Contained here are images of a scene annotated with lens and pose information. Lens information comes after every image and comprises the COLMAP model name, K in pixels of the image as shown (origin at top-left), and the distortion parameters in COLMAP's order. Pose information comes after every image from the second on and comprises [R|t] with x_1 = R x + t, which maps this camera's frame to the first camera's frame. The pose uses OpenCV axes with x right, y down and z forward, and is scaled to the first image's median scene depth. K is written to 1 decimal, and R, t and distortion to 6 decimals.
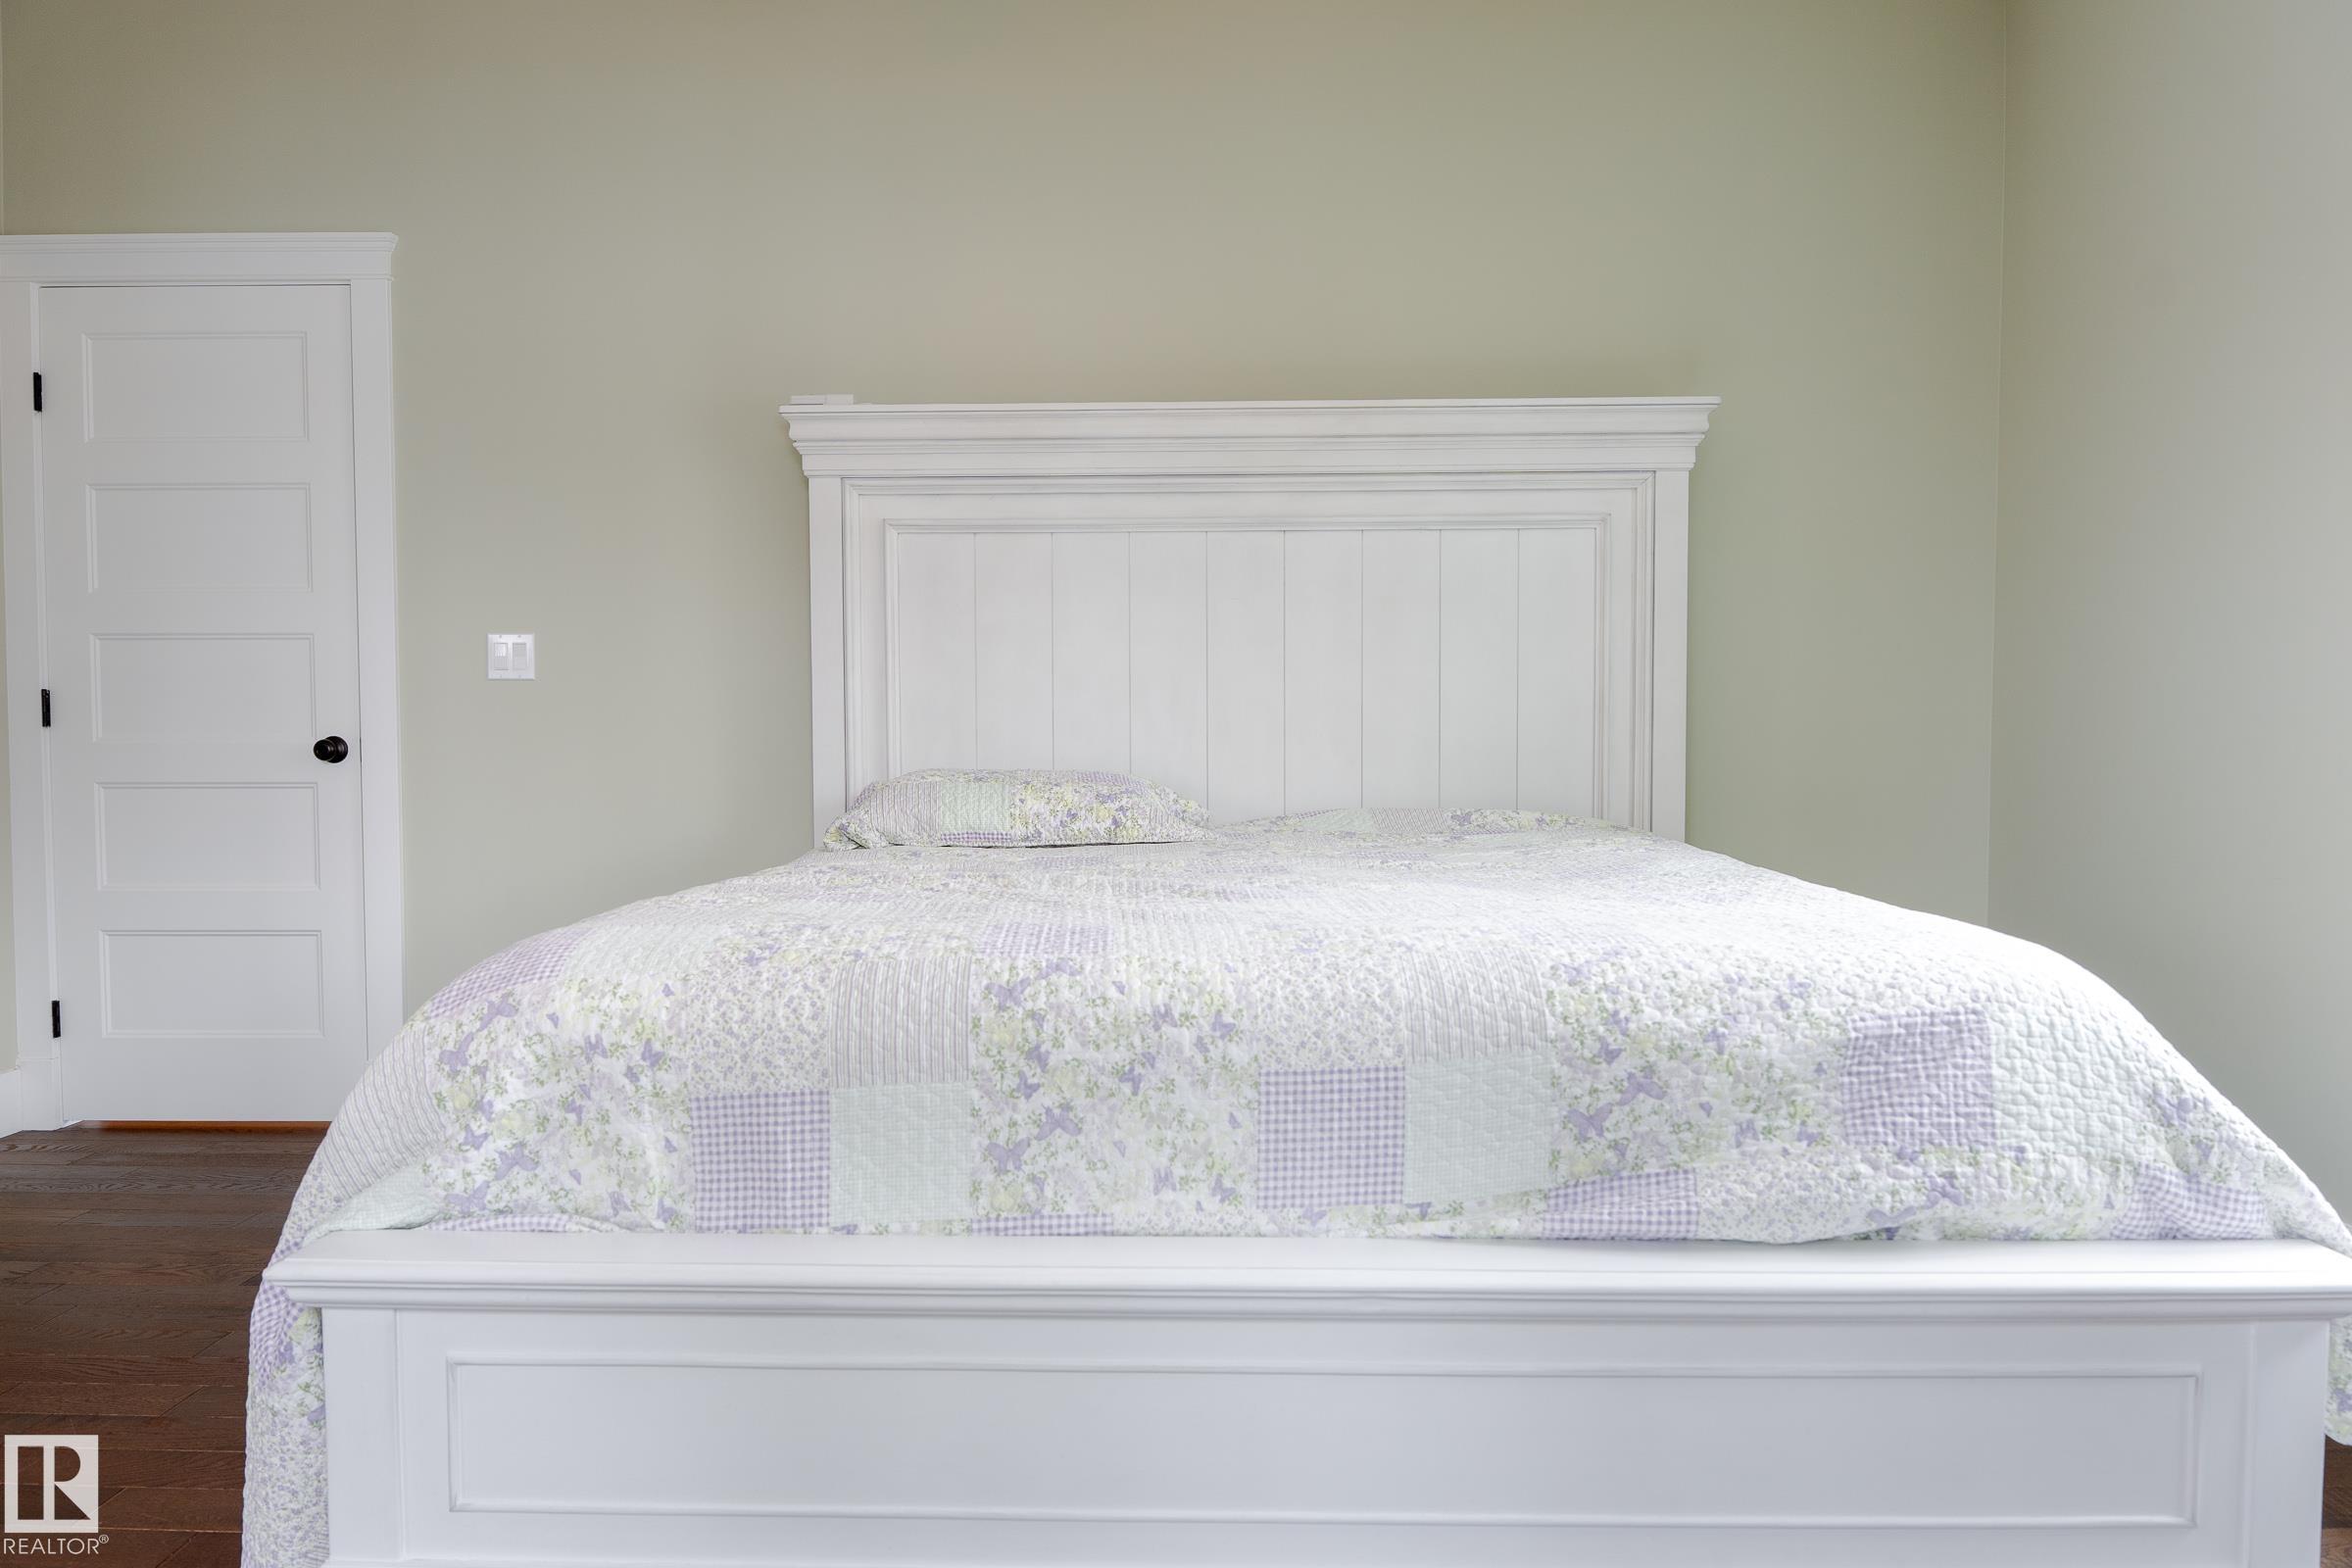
lens RADIAL K [[1583.6, 0, 1176.0], [0, 1583.6, 784.0], [0, 0, 1]] dist [0.004092, -0.018420]
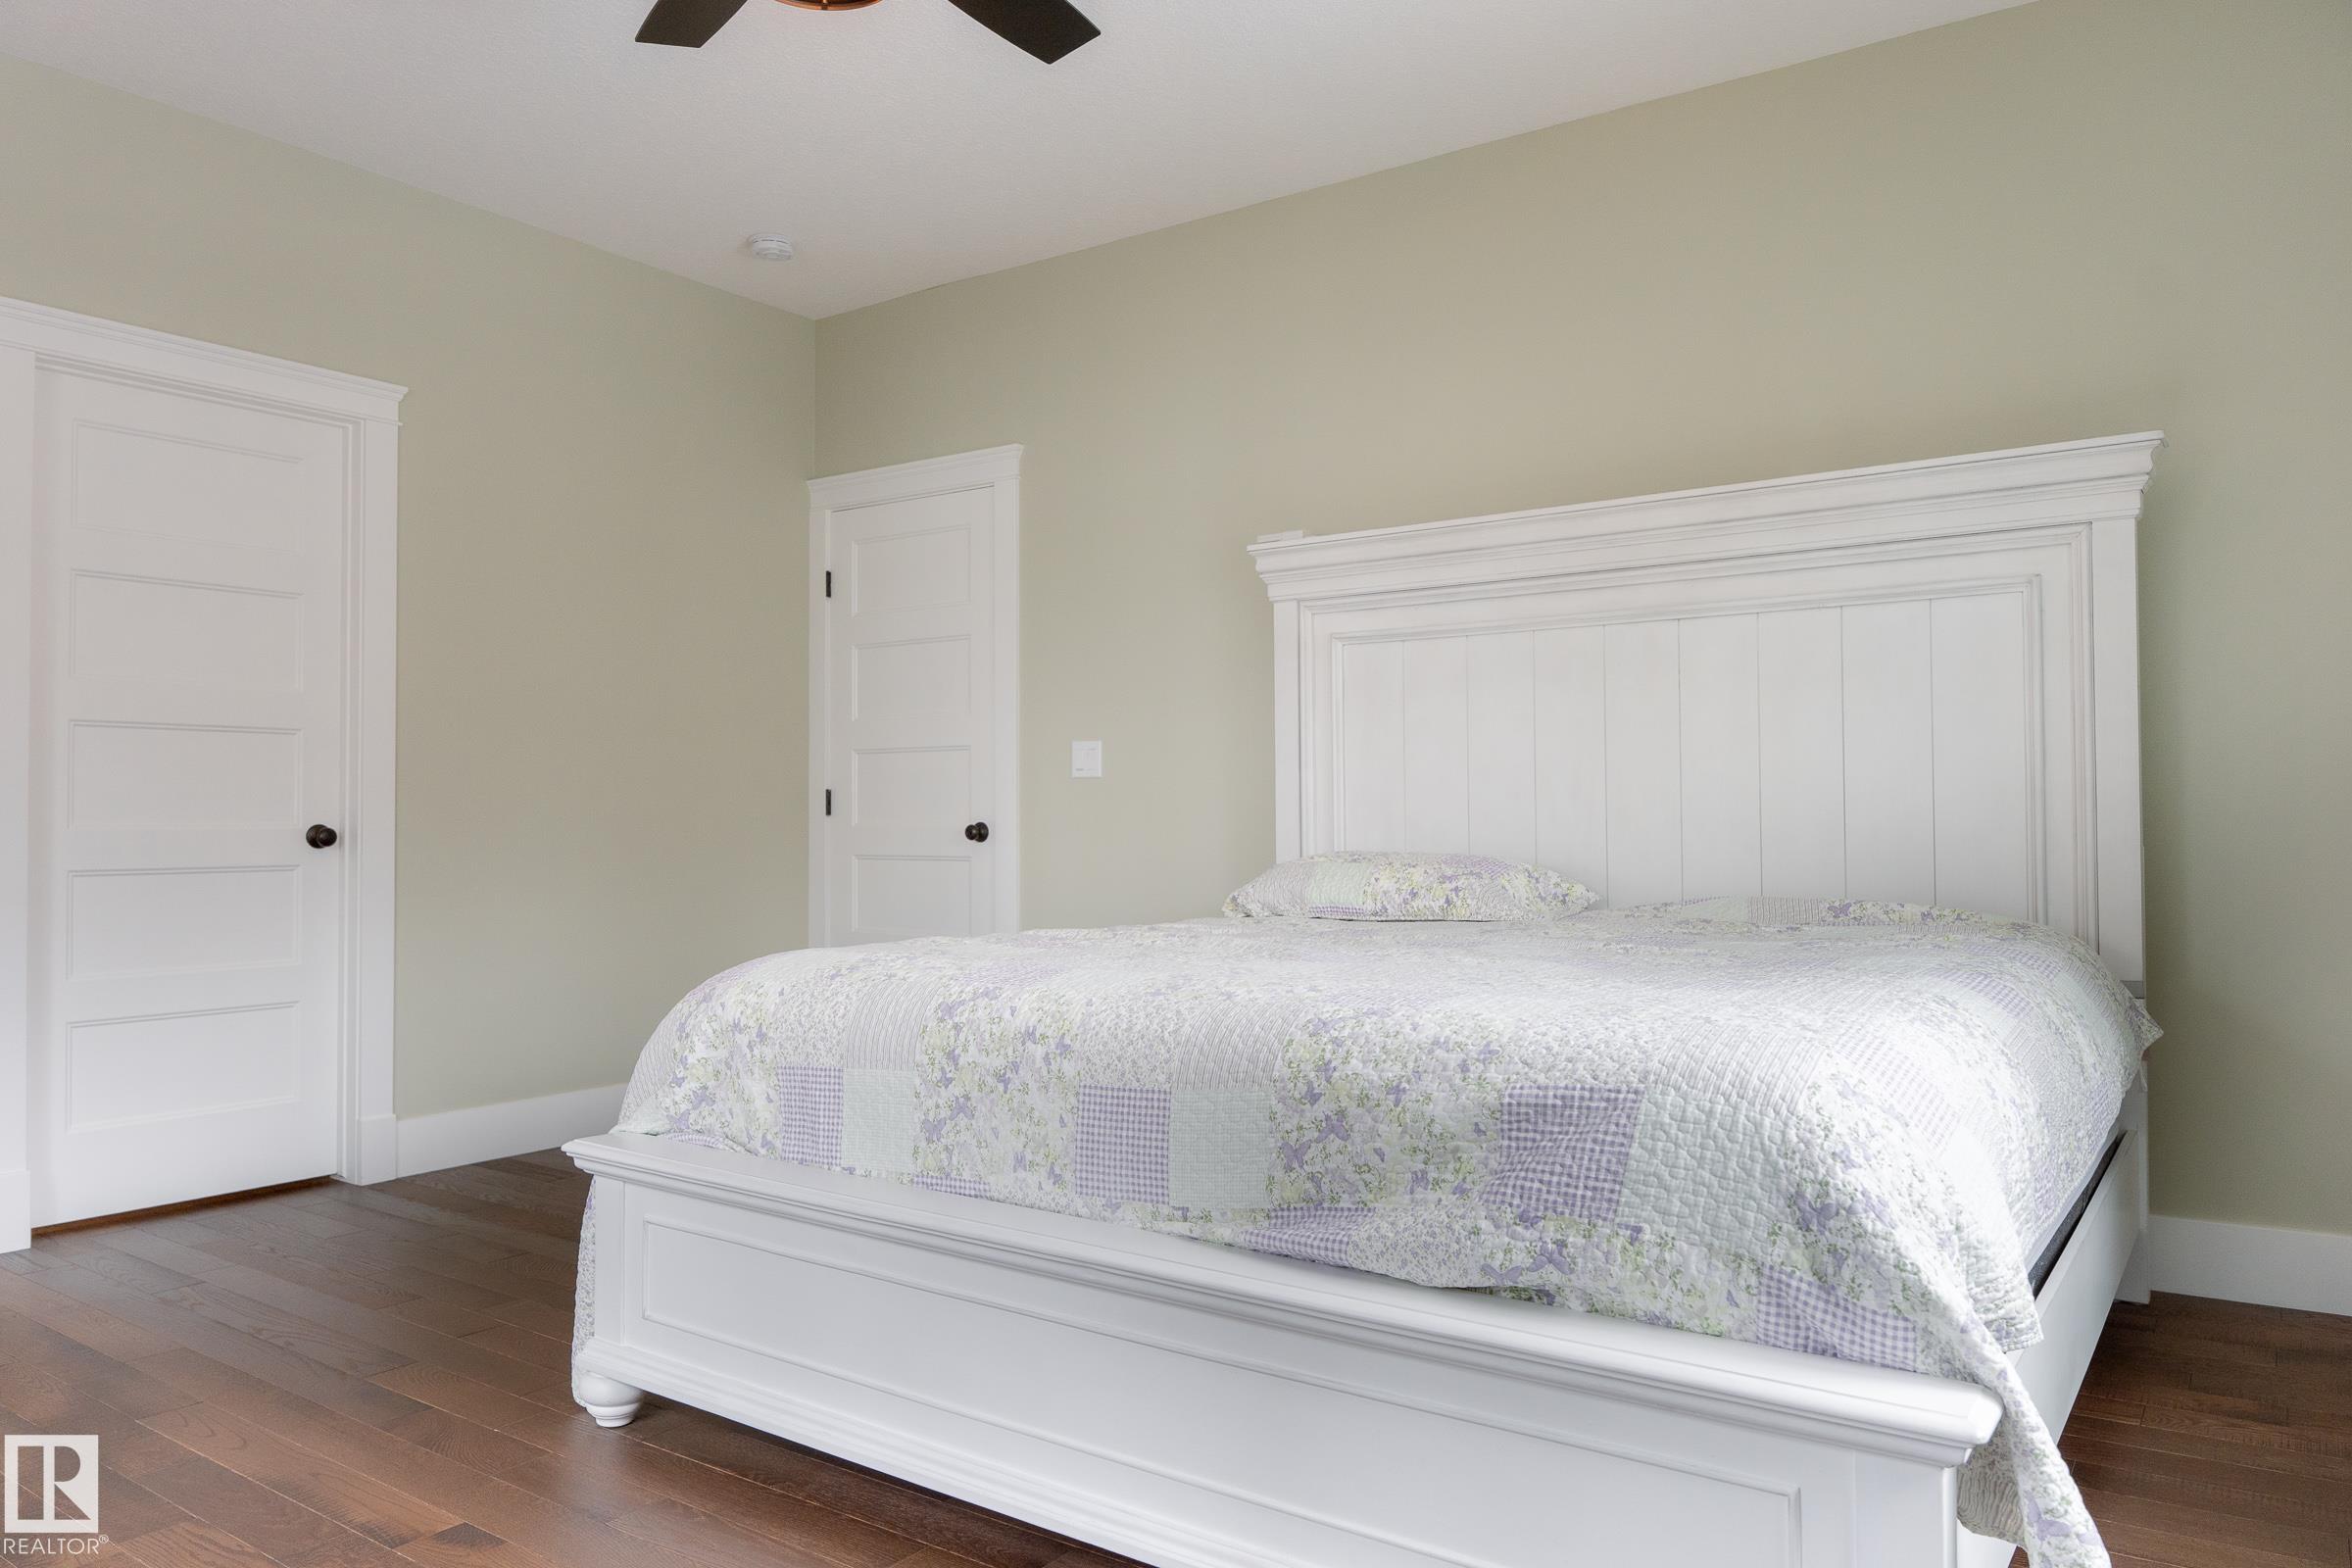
lens RADIAL K [[1583.6, 0, 1176.0], [0, 1583.6, 784.0], [0, 0, 1]] dist [0.004092, -0.018420]
pose [[0.823031, -0.012539, -0.567858, 0.836499], [-0.019721, 0.998523, -0.050632, 0.004972], [0.567654, 0.052871, 0.821568, -0.007124]]
